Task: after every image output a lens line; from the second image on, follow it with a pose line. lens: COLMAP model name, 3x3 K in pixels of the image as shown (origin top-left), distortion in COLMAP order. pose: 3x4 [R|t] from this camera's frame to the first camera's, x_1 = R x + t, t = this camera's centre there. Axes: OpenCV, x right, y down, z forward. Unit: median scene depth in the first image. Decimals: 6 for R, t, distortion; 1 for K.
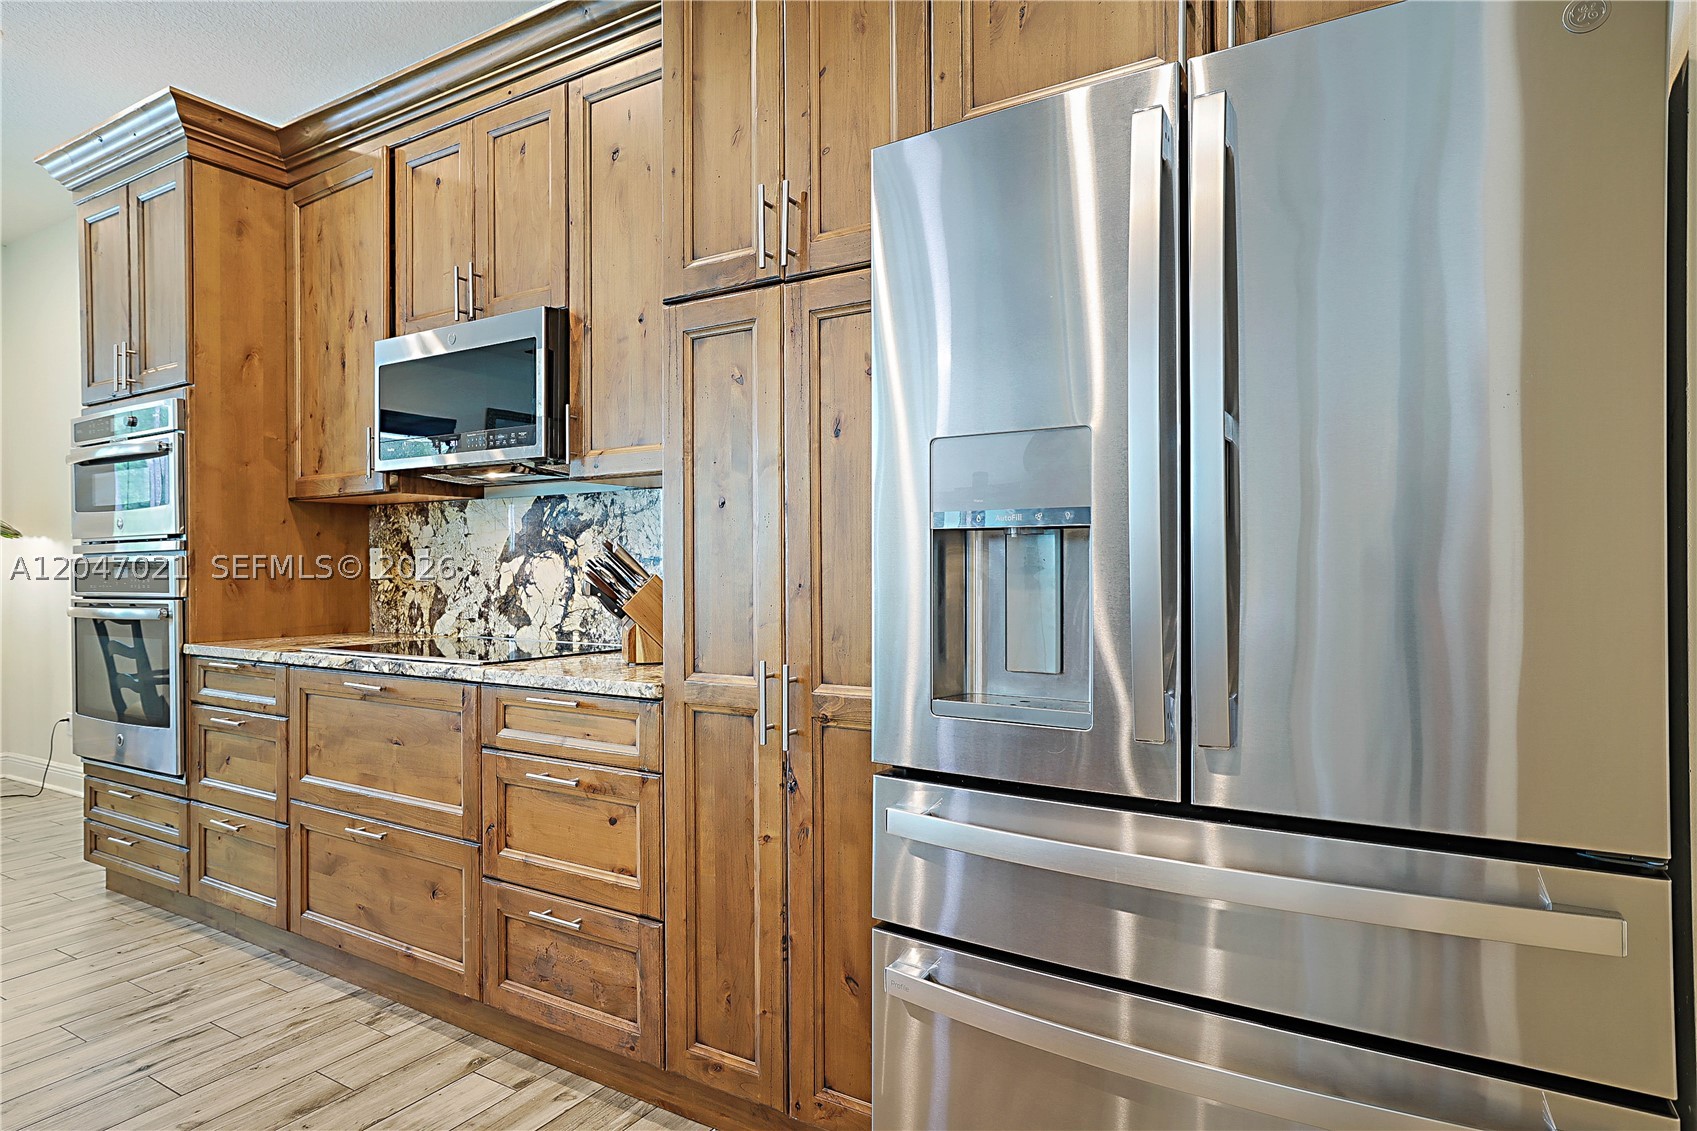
lens RADIAL K [[952.0, 0, 846.5], [0, 952.0, 563.3], [0, 0, 1]] dist [-0.026140, 0.024714]
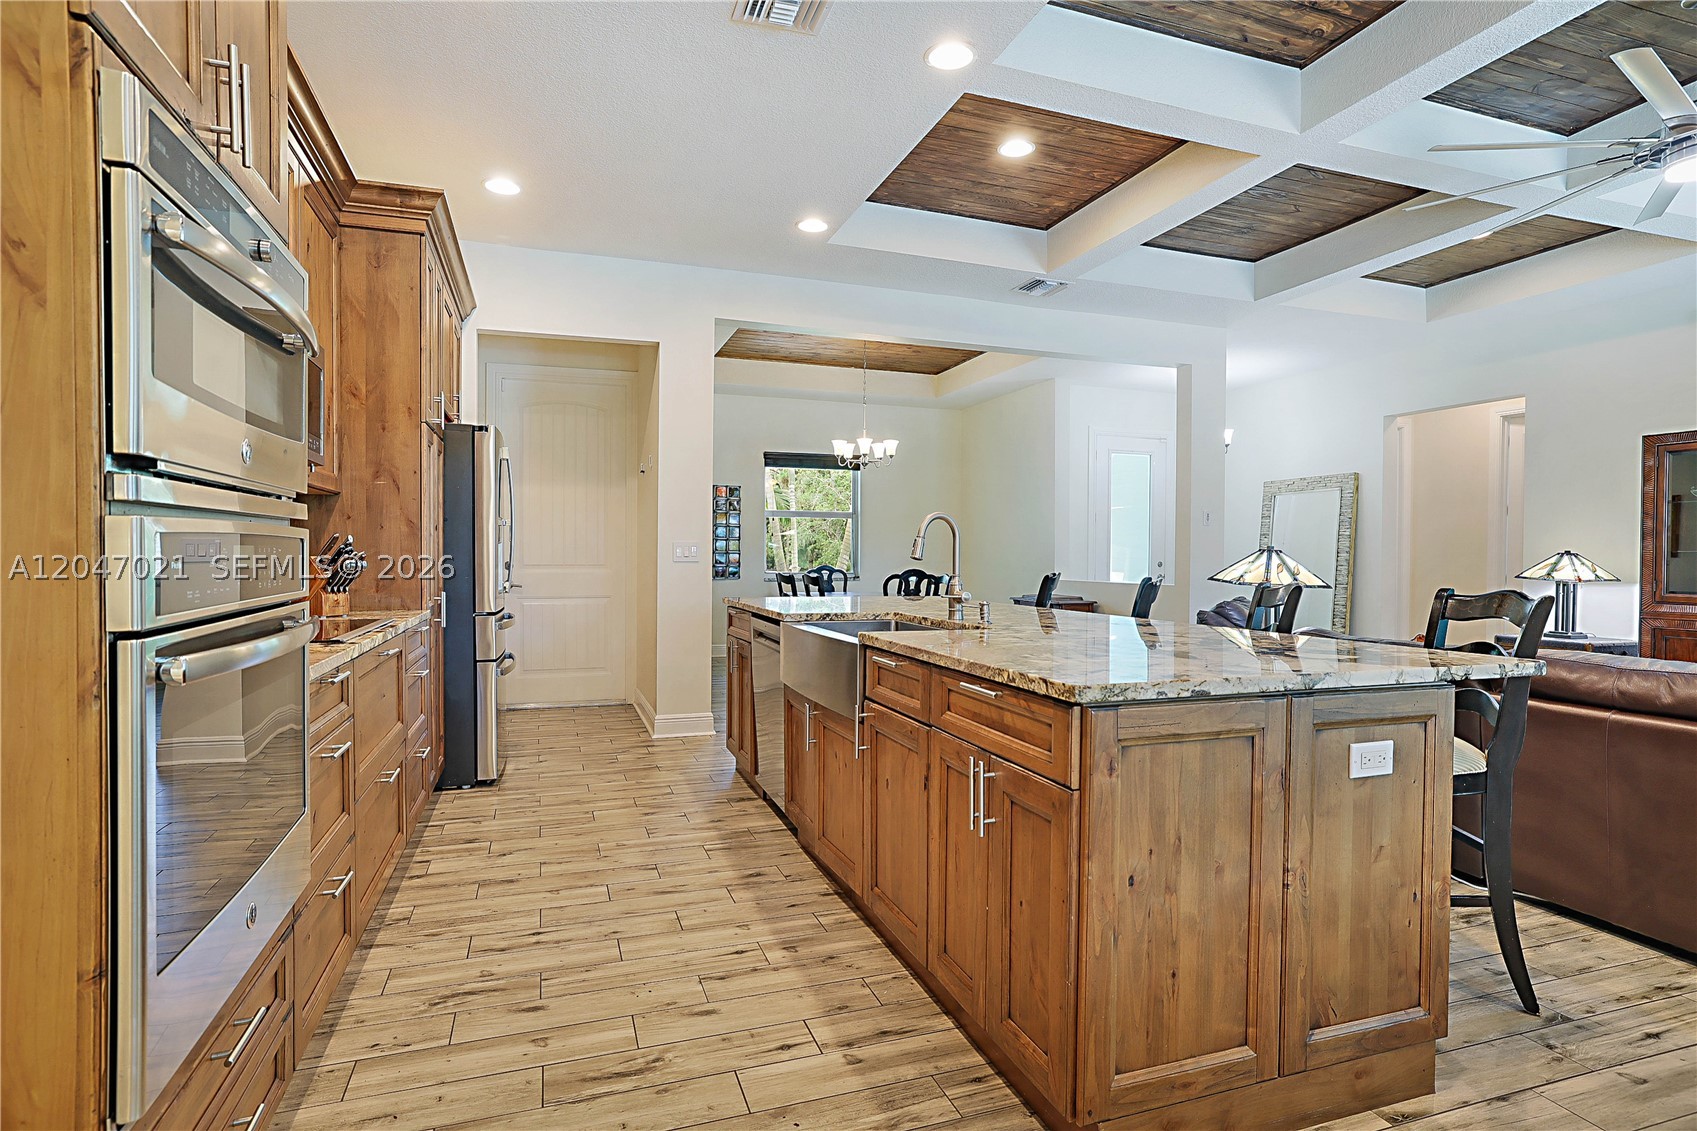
lens RADIAL K [[880.3, 0, 863.0], [0, 880.3, 566.9], [0, 0, 1]] dist [-0.022938, 0.020046]
pose [[-0.782534, -0.005431, 0.622584, -1.365534], [0.001271, 0.999946, 0.010320, 0.010242], [-0.622606, 0.008867, -0.782485, 1.230659]]
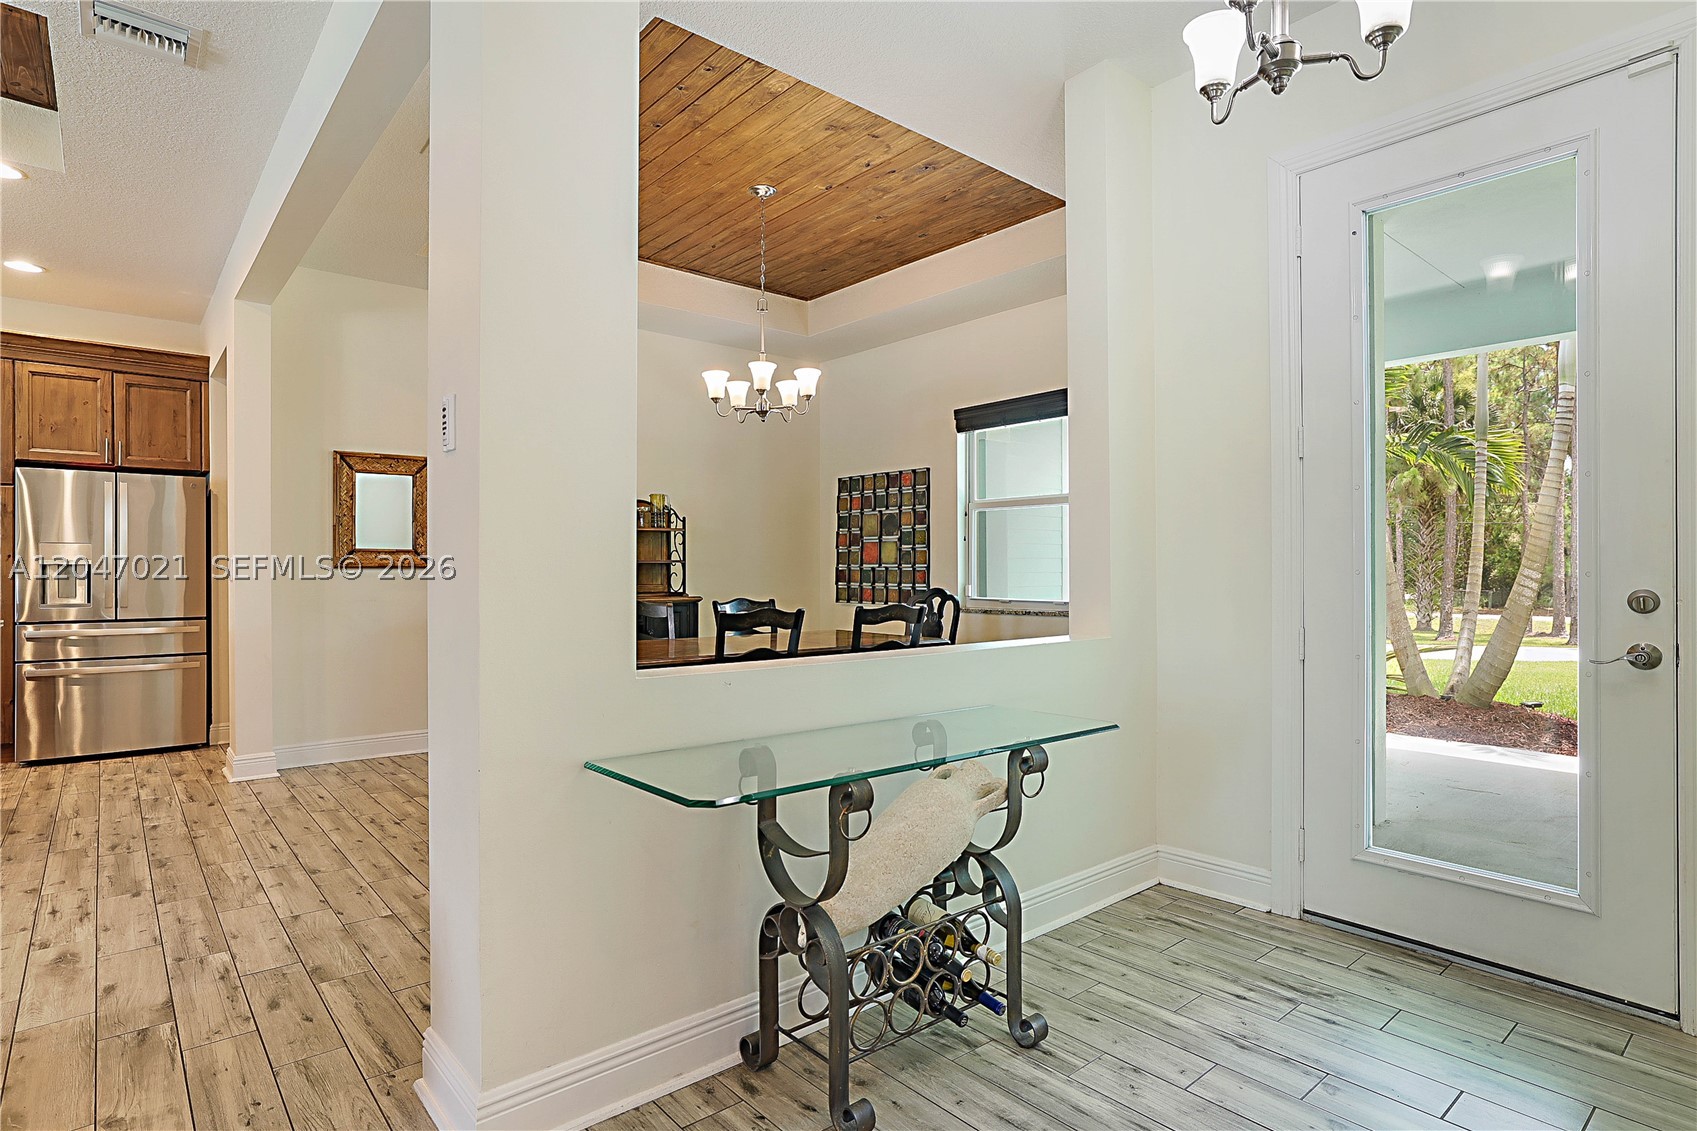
lens RADIAL K [[896.9, 0, 832.8], [0, 896.9, 563.2], [0, 0, 1]] dist [-0.016369, 0.011723]
pose [[0.324651, 0.011537, 0.945763, -1.137635], [0.001087, 0.999920, -0.012571, 0.006434], [-0.945833, 0.005109, 0.324613, -1.635255]]
